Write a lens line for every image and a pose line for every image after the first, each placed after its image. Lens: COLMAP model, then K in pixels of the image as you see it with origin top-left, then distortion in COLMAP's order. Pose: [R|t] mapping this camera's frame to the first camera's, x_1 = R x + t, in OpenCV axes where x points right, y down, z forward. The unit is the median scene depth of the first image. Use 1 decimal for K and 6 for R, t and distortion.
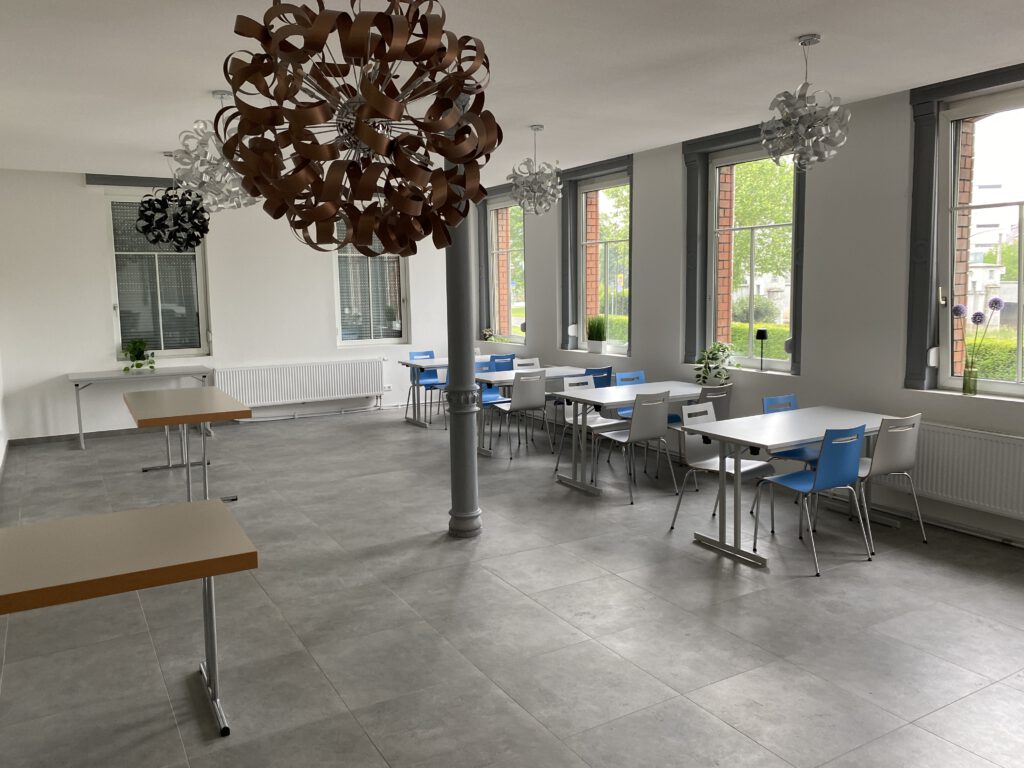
lens RADIAL K [[770.2, 0, 506.5], [0, 770.2, 377.5], [0, 0, 1]] dist [-0.003769, -0.016795]
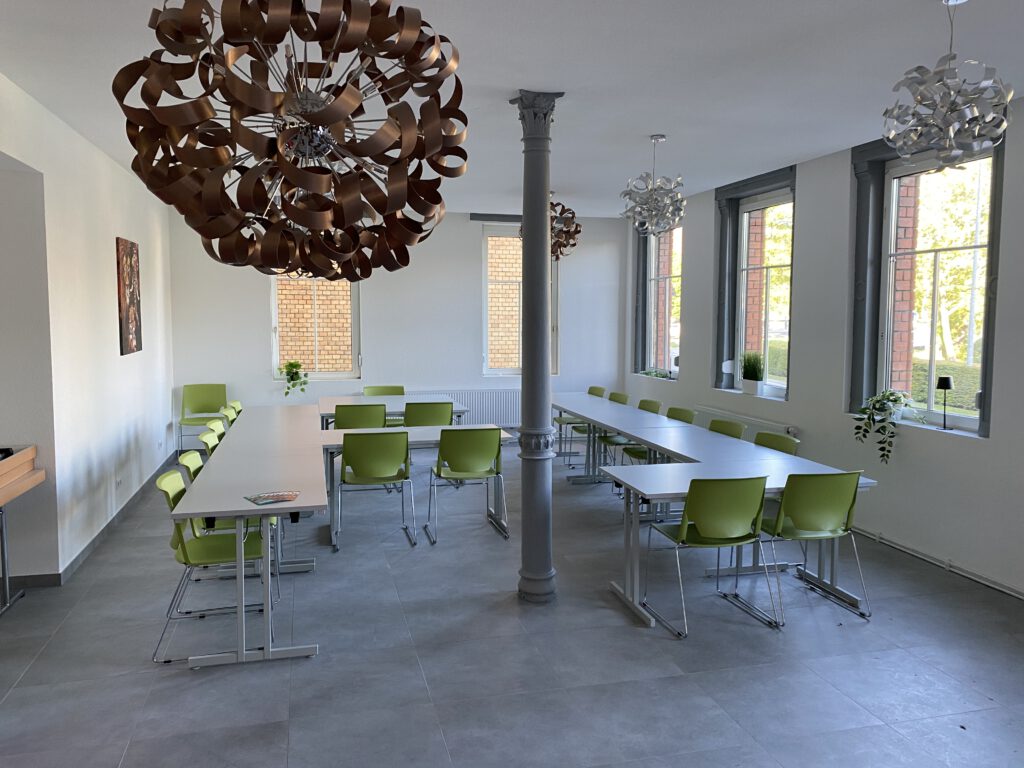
lens RADIAL K [[770.2, 0, 496.7], [0, 770.2, 384.0], [0, 0, 1]] dist [-0.003769, -0.016795]
pose [[0.959360, 0.041885, -0.279058, 0.103855], [-0.048774, 0.998652, -0.017784, -0.016976], [0.277937, 0.030672, 0.960110, 0.100175]]
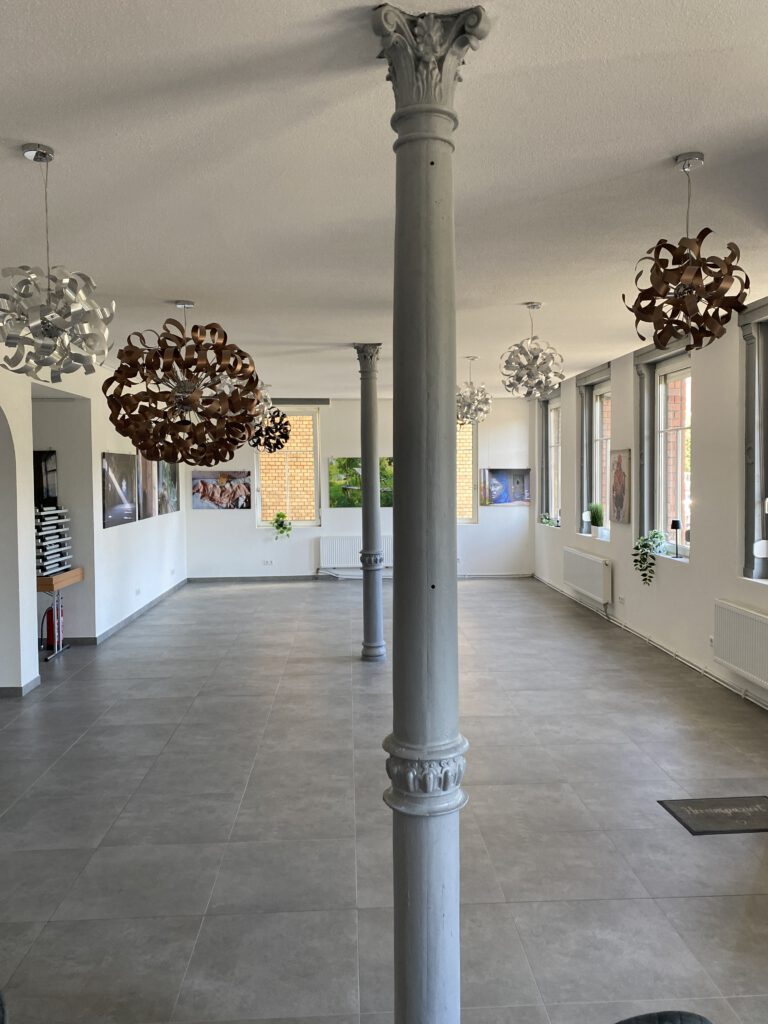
lens RADIAL K [[770.2, 0, 378.2], [0, 770.2, 507.8], [0, 0, 1]] dist [-0.003769, -0.016795]
pose [[0.876154, 0.028765, -0.481173, 0.476817], [-0.058453, 0.997192, -0.046822, -0.004000], [0.478475, 0.069149, 0.875374, -0.174148]]
